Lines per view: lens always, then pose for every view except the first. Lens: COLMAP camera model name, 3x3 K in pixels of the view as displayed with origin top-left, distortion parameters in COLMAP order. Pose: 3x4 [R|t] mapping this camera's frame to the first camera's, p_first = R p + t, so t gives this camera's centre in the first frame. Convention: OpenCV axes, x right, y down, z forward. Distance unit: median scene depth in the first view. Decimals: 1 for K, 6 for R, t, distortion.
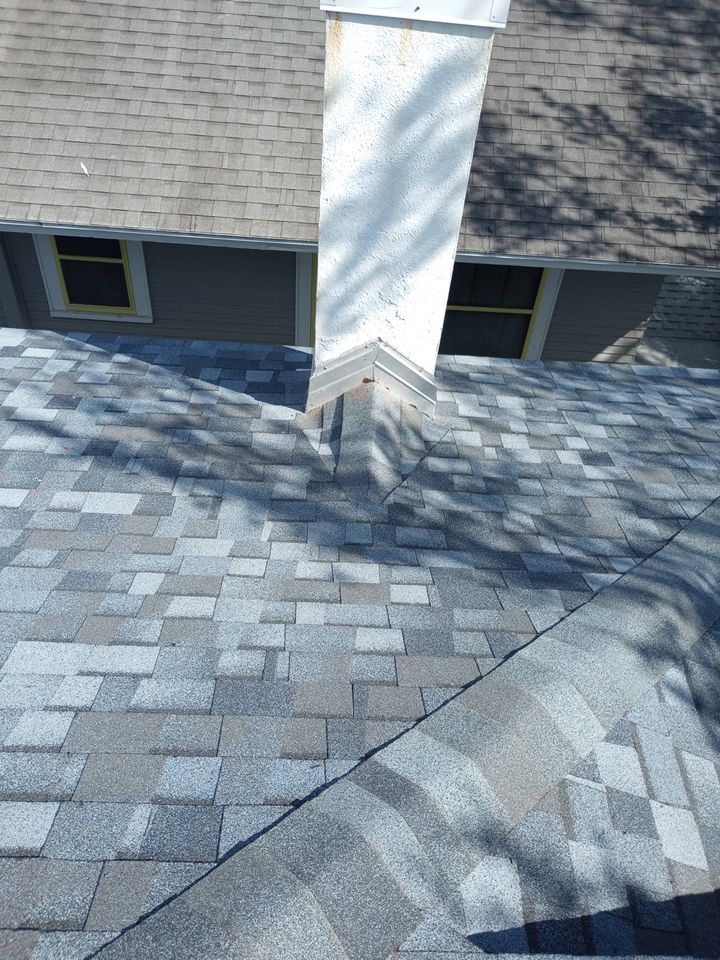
lens RADIAL K [[810.9, 0, 361.2], [0, 810.9, 481.5], [0, 0, 1]] dist [0.039804, -0.030917]
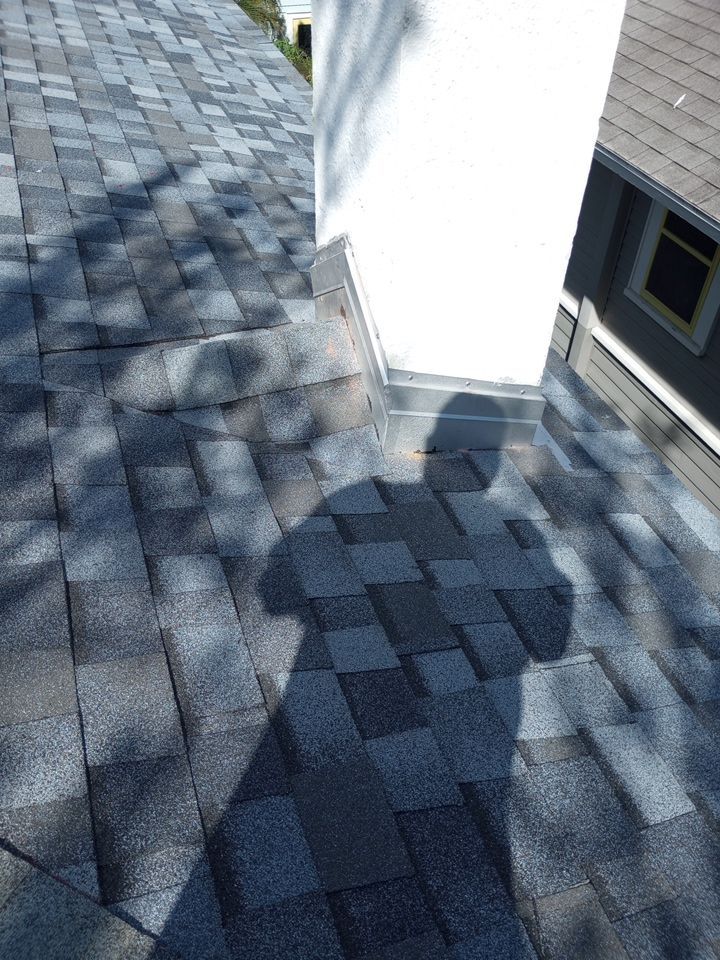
lens RADIAL K [[810.9, 0, 361.6], [0, 810.9, 477.5], [0, 0, 1]] dist [0.039804, -0.030917]
pose [[0.346965, 0.585695, -0.732514, 0.272738], [-0.659922, 0.707434, 0.253060, -0.106133], [0.666422, 0.395599, 0.631968, 0.374020]]
